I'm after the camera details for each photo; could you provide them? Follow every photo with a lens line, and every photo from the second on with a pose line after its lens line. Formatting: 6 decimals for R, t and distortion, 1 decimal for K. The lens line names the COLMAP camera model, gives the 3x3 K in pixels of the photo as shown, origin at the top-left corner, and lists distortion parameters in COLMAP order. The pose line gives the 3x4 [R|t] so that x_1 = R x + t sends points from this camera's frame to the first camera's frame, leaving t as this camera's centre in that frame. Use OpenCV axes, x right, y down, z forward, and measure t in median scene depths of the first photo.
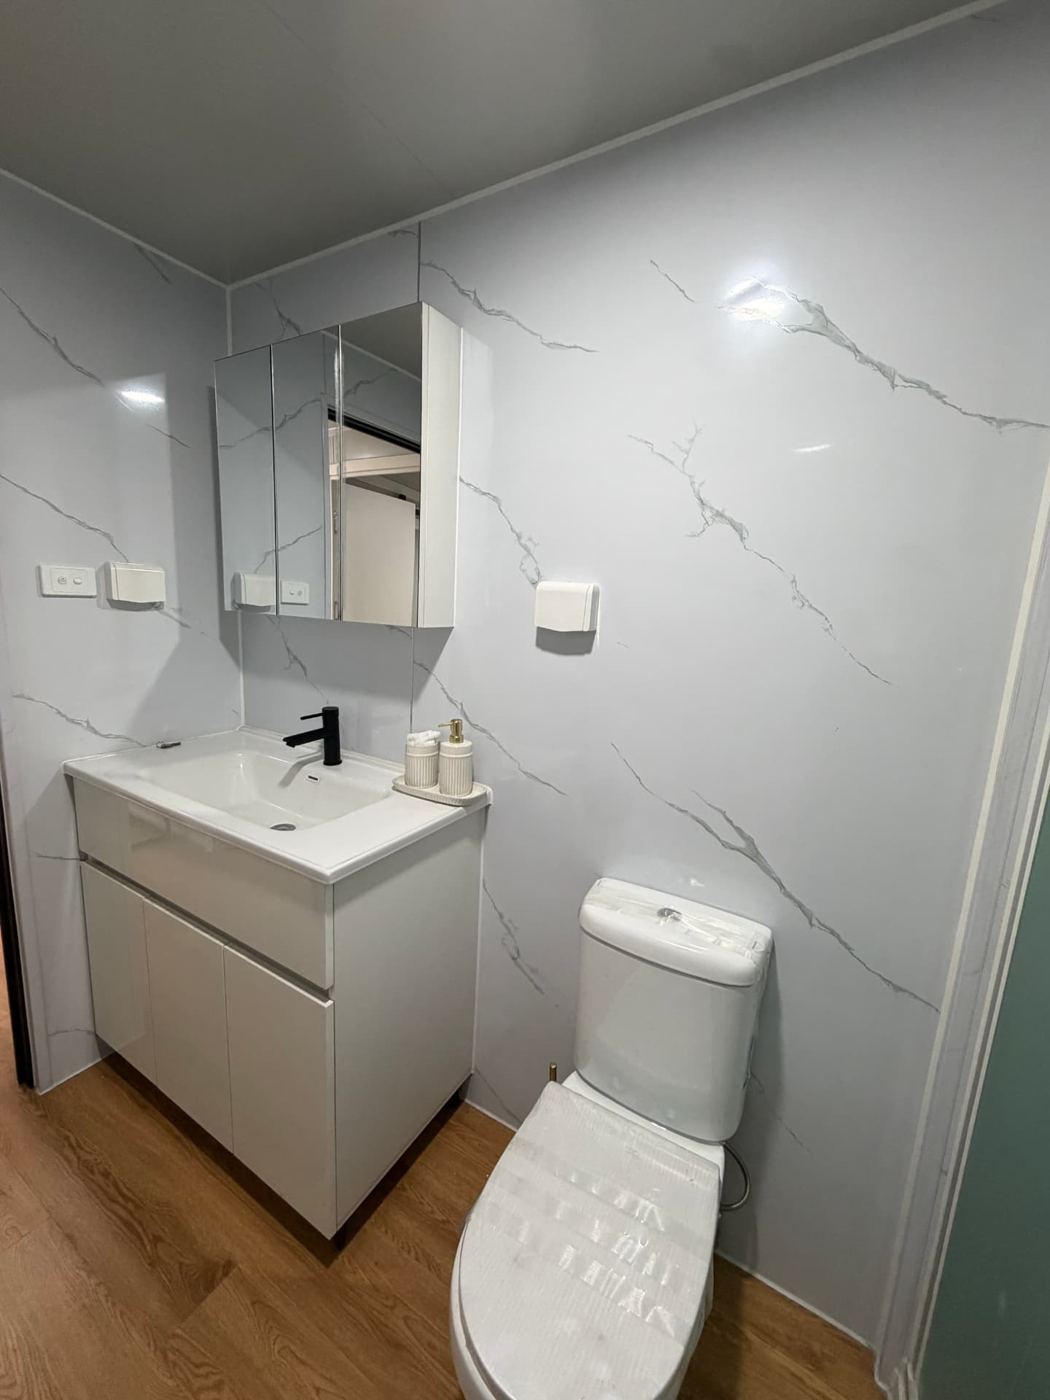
lens RADIAL K [[556.8, 0, 516.8], [0, 556.8, 692.0], [0, 0, 1]] dist [-0.002116, 0.000275]
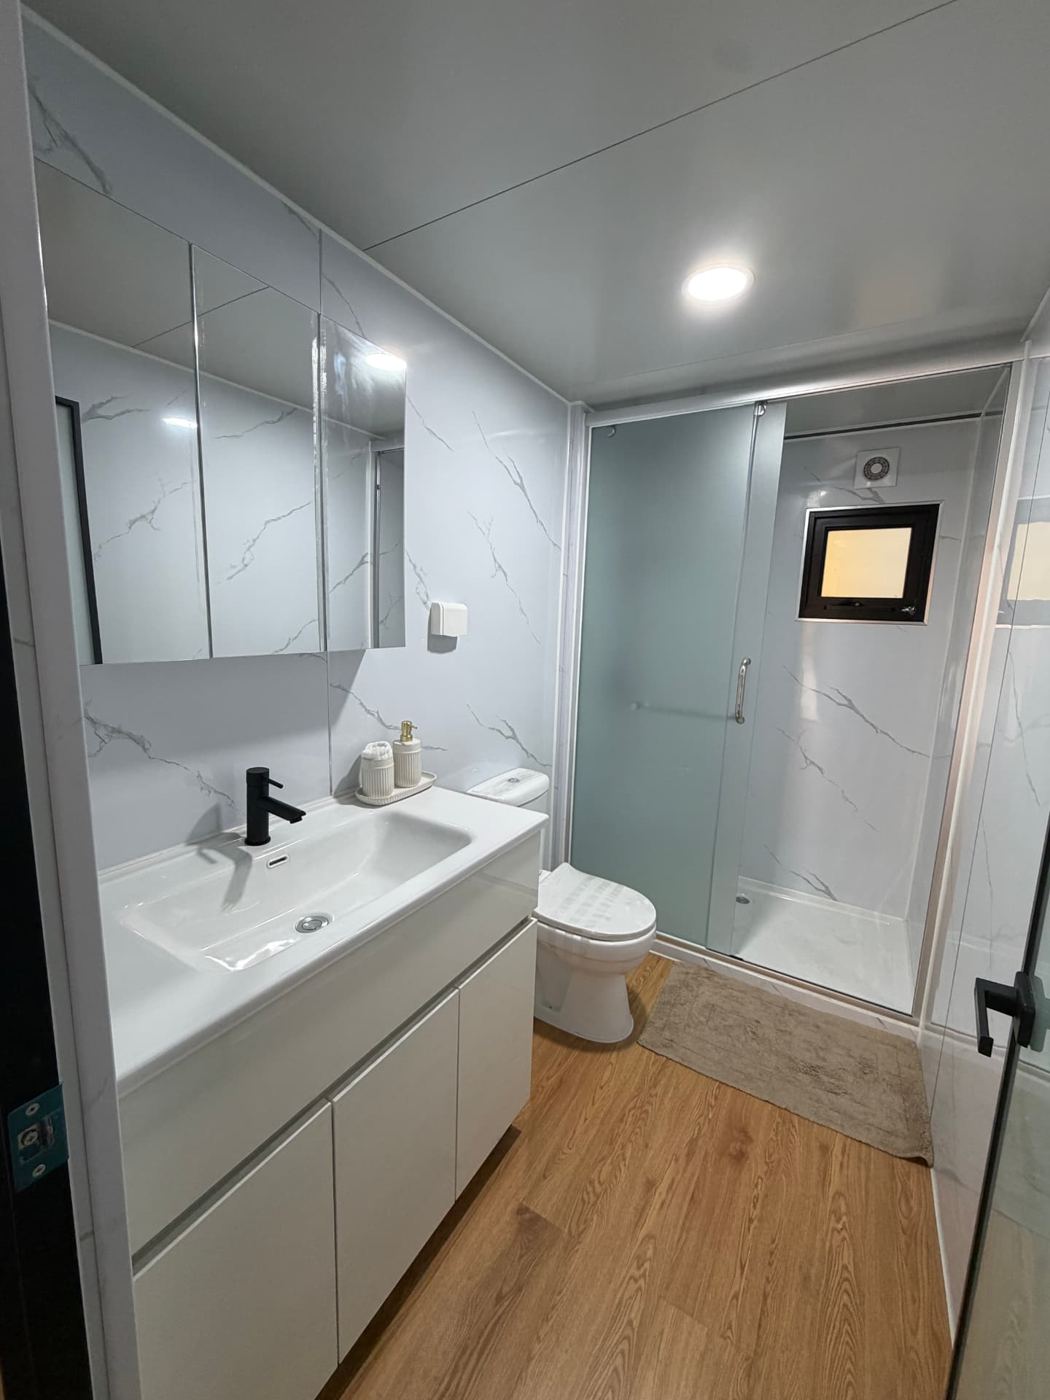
lens RADIAL K [[556.8, 0, 532.7], [0, 556.8, 694.2], [0, 0, 1]] dist [-0.002116, 0.000275]
pose [[0.008500, -0.201877, 0.979374, -1.376320], [0.134542, 0.970735, 0.198928, -0.224820], [-0.990871, 0.130076, 0.035412, 0.764215]]
